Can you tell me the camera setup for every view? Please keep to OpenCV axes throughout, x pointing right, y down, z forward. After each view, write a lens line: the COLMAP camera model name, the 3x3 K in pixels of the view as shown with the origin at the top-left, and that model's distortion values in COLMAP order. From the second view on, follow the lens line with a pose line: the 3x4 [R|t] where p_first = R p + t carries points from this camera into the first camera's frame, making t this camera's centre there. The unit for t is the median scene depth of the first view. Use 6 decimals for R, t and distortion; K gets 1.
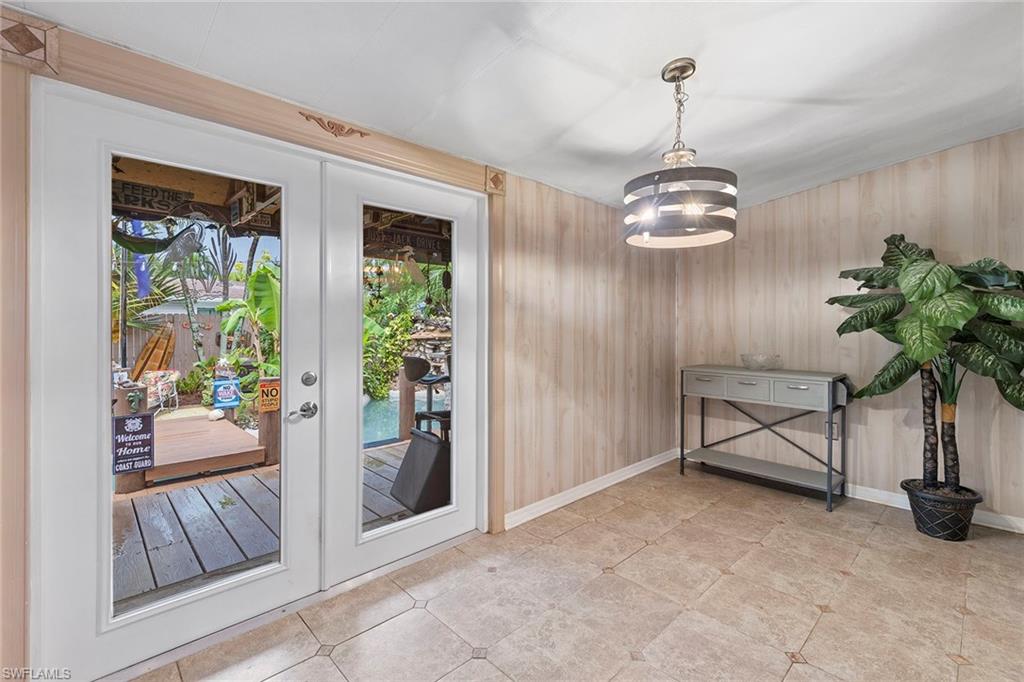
lens RADIAL K [[450.2, 0, 515.6], [0, 450.2, 334.6], [0, 0, 1]] dist [0.002620, -0.000551]
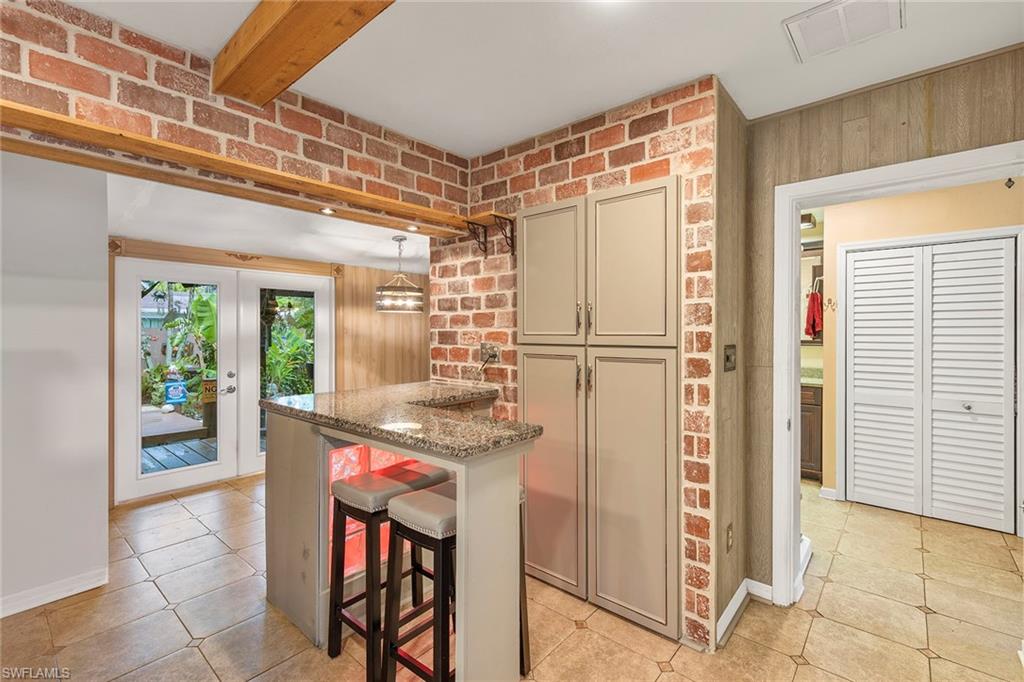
lens RADIAL K [[450.2, 0, 511.8], [0, 450.2, 339.0], [0, 0, 1]] dist [0.002620, -0.000551]
pose [[0.995903, -0.001497, 0.090418, 0.403318], [0.001632, 0.999998, -0.001421, -0.038924], [-0.090416, 0.001563, 0.995903, -0.746045]]
